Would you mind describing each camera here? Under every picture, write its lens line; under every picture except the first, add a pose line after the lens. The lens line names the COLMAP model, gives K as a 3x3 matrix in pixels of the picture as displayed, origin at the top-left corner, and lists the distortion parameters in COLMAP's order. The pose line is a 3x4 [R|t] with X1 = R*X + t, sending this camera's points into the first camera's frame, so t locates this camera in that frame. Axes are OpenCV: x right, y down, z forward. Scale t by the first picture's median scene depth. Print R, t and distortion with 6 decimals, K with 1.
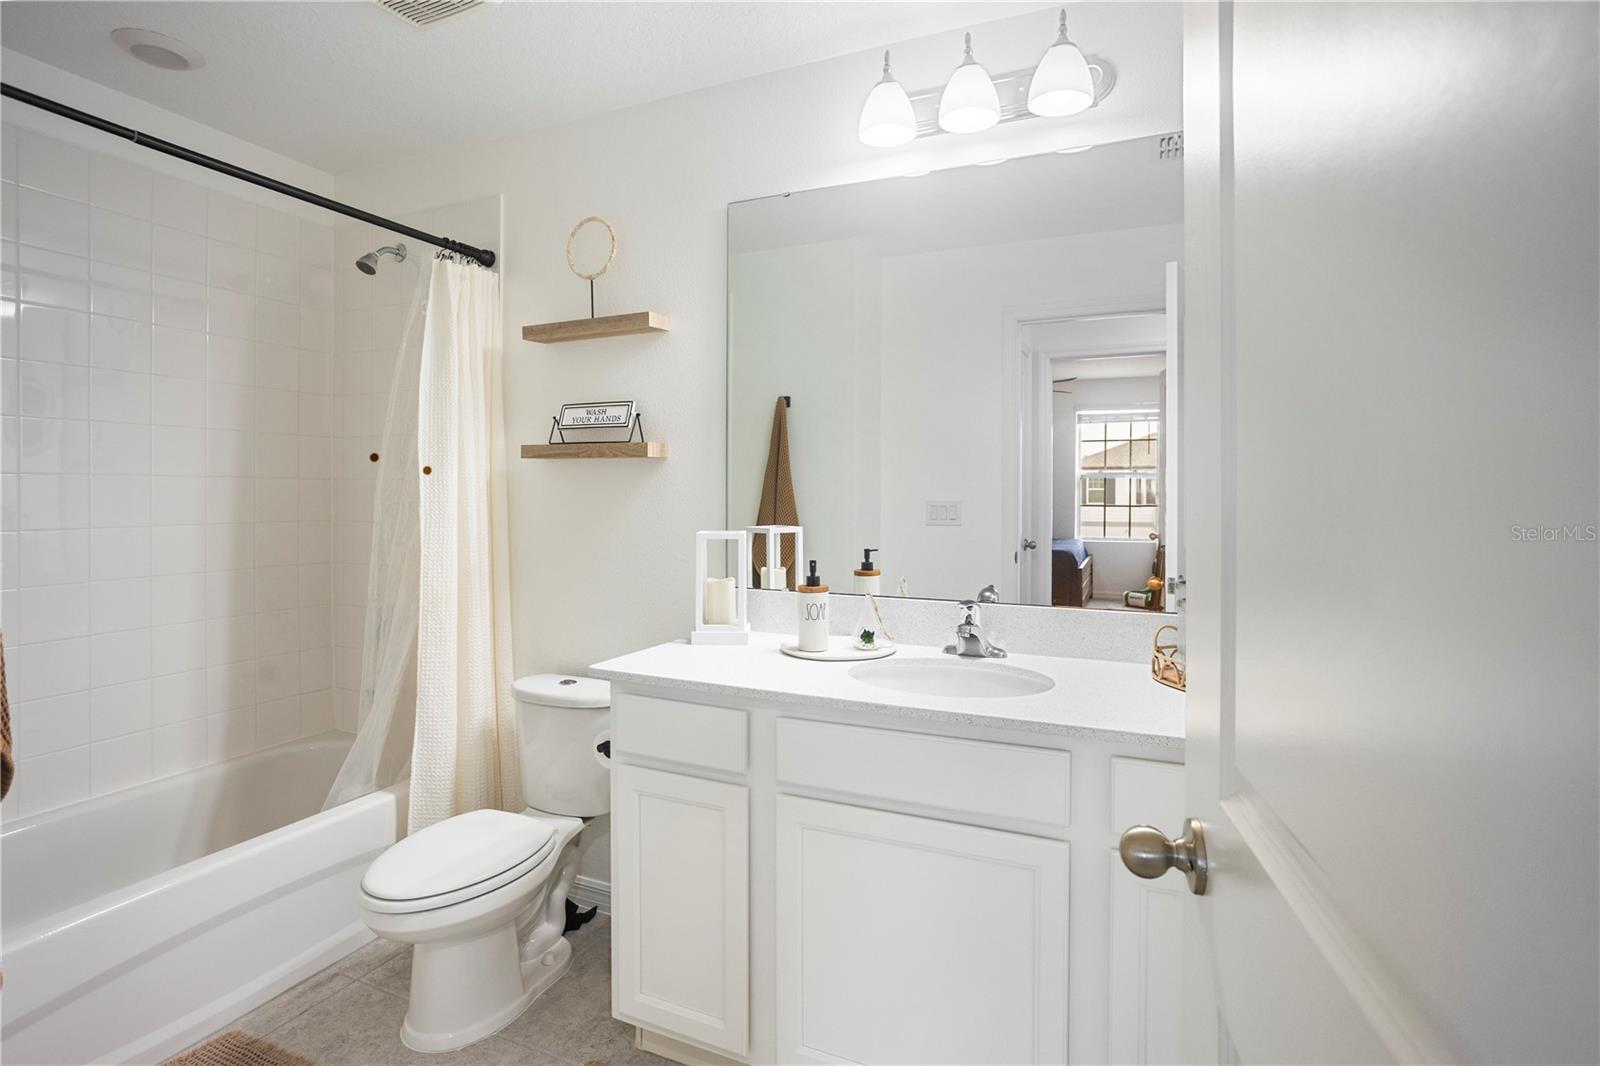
lens RADIAL K [[801.3, 0, 790.0], [0, 801.3, 499.2], [0, 0, 1]] dist [-0.032342, 0.000708]
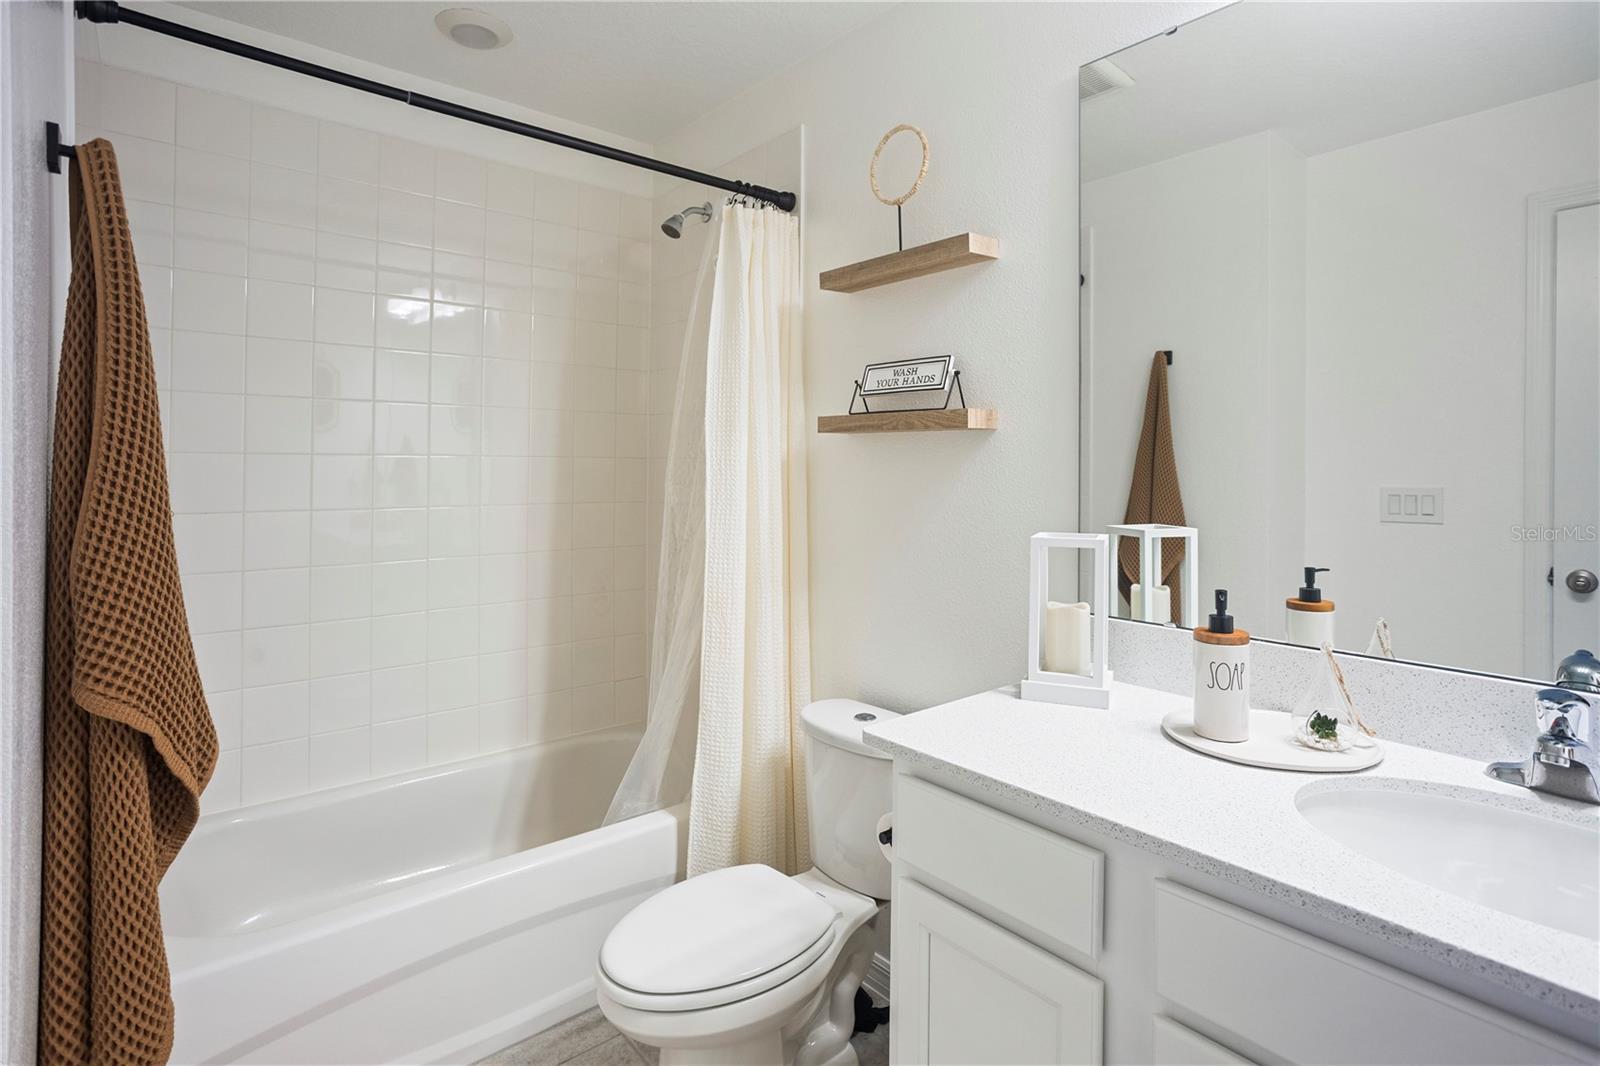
lens RADIAL K [[794.0, 0, 797.2], [0, 794.0, 466.1], [0, 0, 1]] dist [-0.061793, 0.034466]
pose [[0.905962, 0.001129, -0.423357, -0.010274], [-0.006387, 0.999919, -0.011001, -0.008219], [0.423310, 0.012671, 0.905896, 0.261201]]
